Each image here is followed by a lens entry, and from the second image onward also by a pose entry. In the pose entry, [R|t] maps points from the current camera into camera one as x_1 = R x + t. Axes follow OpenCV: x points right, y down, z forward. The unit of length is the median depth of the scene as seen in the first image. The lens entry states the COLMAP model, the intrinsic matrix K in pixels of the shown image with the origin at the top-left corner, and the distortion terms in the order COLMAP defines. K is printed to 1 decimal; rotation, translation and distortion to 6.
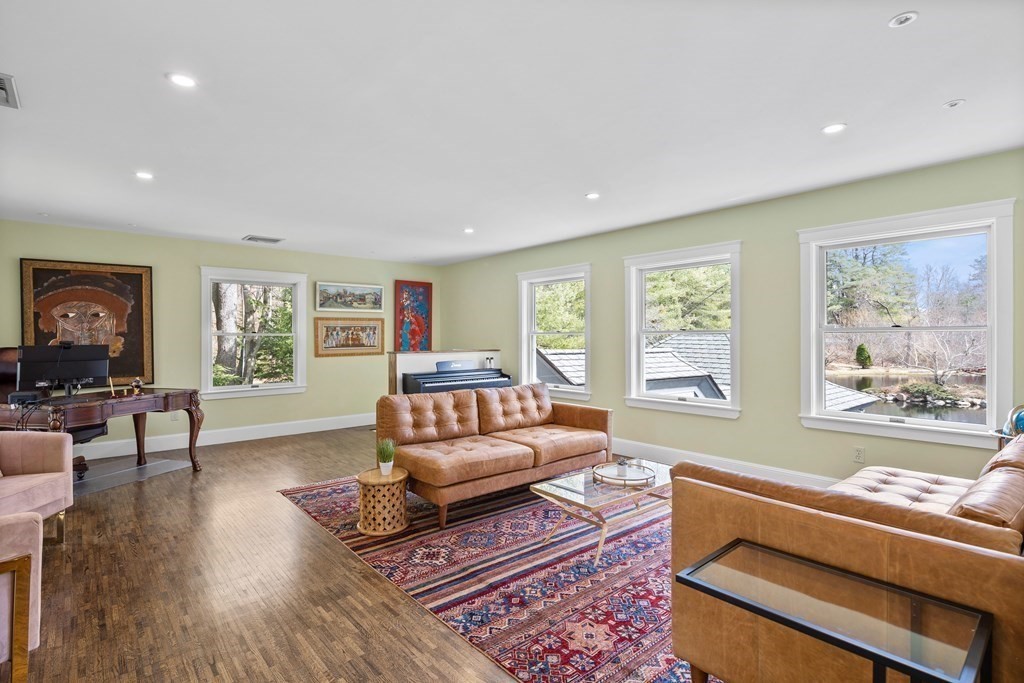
lens RADIAL K [[505.7, 0, 514.8], [0, 505.7, 336.1], [0, 0, 1]] dist [0.002135, -0.005002]
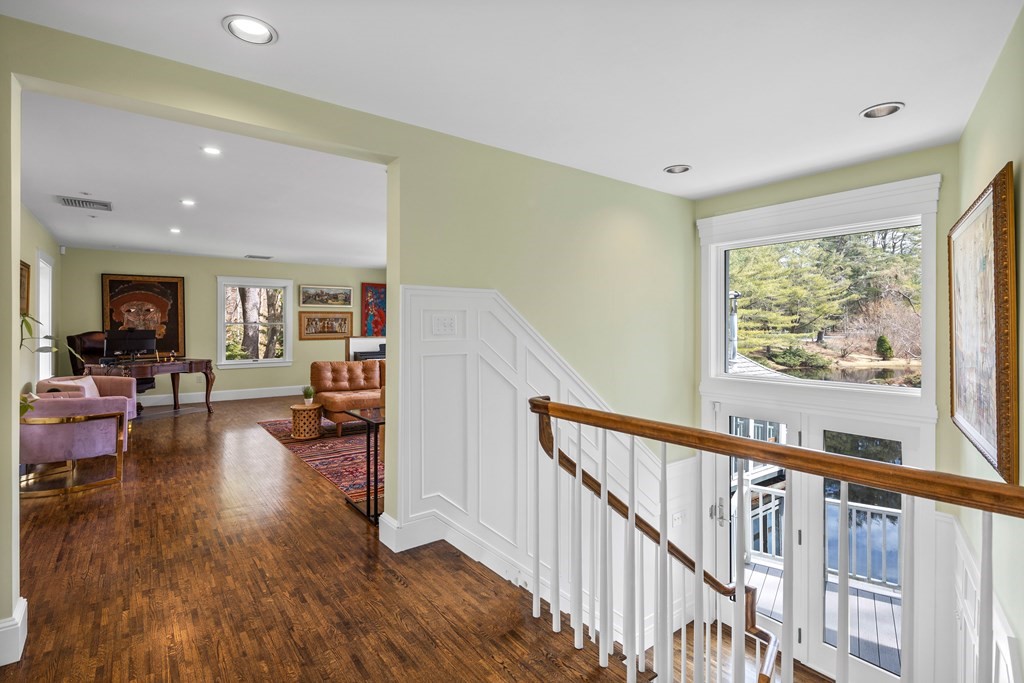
lens RADIAL K [[505.7, 0, 506.8], [0, 505.7, 328.4], [0, 0, 1]] dist [0.002135, -0.005002]
pose [[0.997239, 0.004728, -0.074108, 0.402354], [-0.004294, 0.999973, 0.006019, -0.002005], [0.074134, -0.005684, 0.997232, -0.488612]]
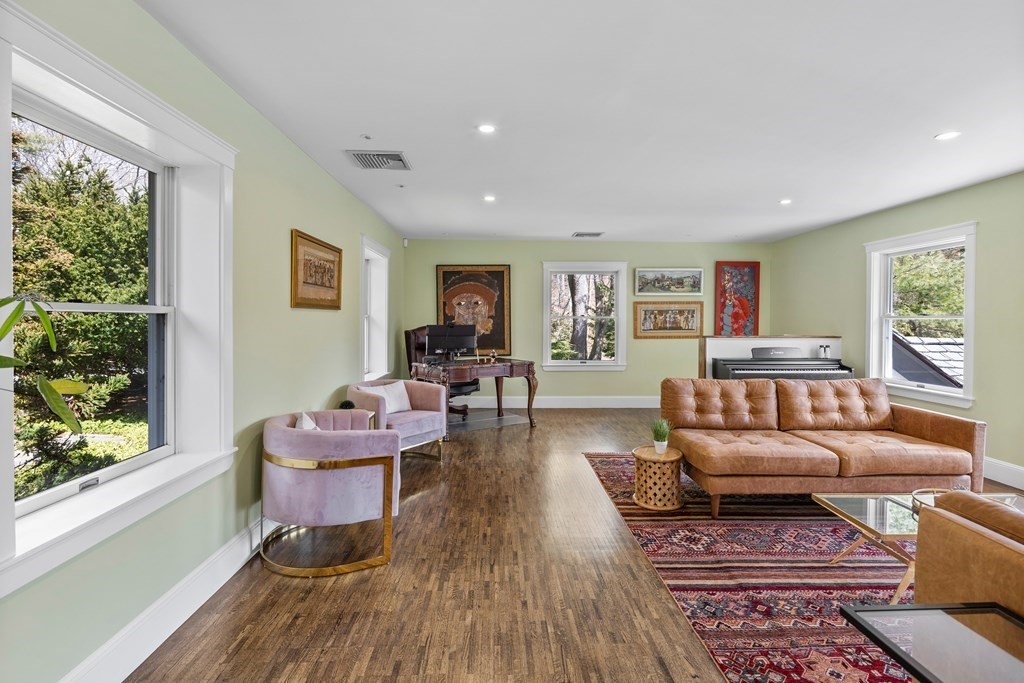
lens RADIAL K [[505.7, 0, 503.7], [0, 505.7, 325.7], [0, 0, 1]] dist [0.002135, -0.005002]
pose [[0.768416, 0.013318, -0.639812, 0.119116], [-0.004134, 0.999866, 0.015848, -0.002846], [0.639937, -0.009533, 0.768368, -0.002464]]
